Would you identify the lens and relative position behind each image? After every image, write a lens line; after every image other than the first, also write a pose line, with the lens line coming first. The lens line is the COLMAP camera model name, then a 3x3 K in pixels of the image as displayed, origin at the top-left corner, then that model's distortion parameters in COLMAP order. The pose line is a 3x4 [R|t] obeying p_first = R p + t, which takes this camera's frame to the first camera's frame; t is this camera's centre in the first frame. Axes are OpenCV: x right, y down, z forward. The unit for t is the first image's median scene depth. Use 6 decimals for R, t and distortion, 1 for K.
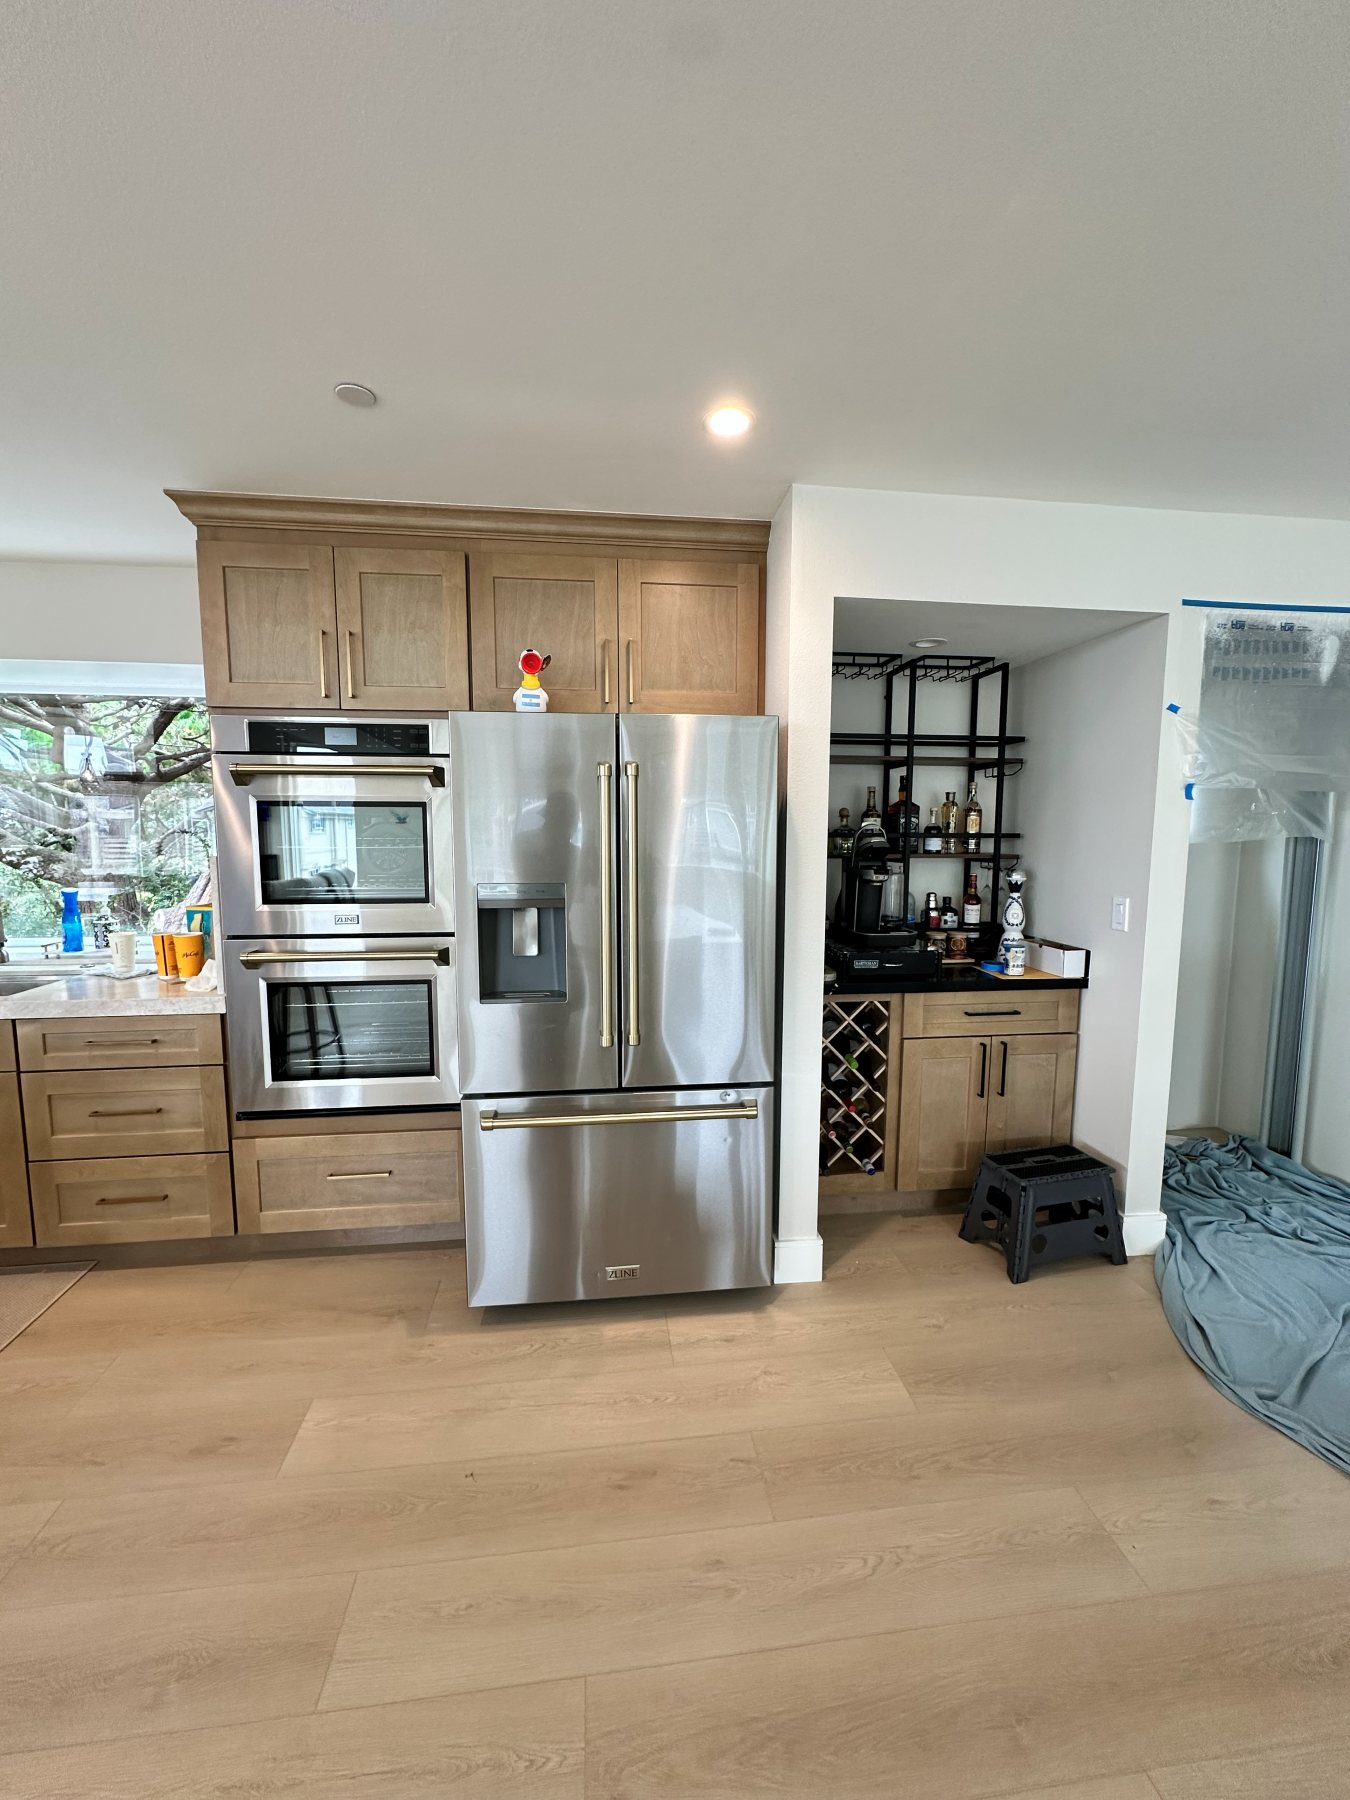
lens RADIAL K [[714.9, 0, 675.0], [0, 714.9, 900.0], [0, 0, 1]] dist [-0.005002, 0.001089]
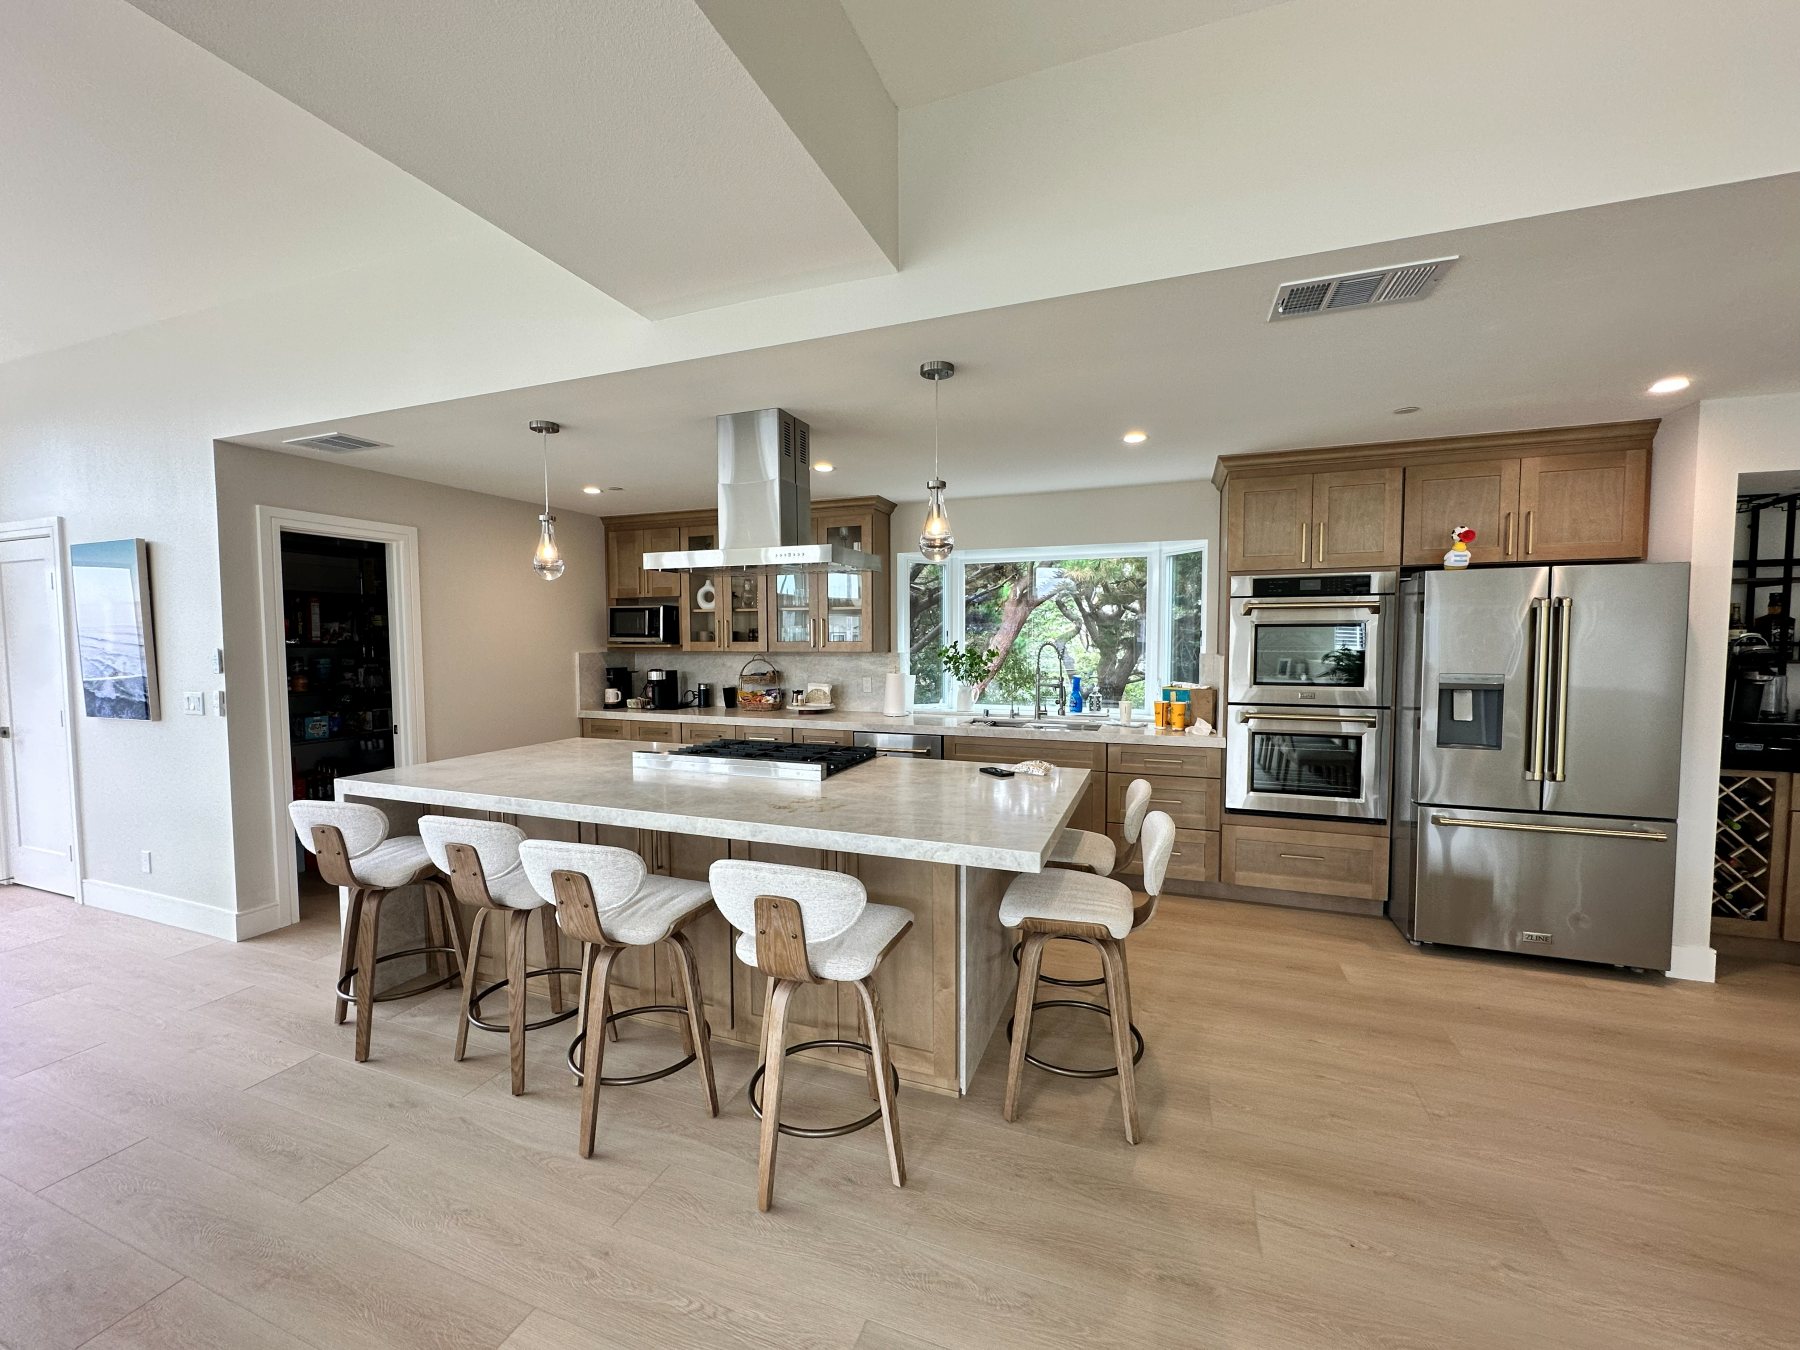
lens RADIAL K [[719.9, 0, 898.2], [0, 719.9, 673.0], [0, 0, 1]] dist [-0.002107, 0.000252]
pose [[0.888339, 0.017929, -0.458838, -0.532711], [-0.040229, 0.998434, -0.038872, 0.077185], [0.457422, 0.052990, 0.887669, -0.888064]]
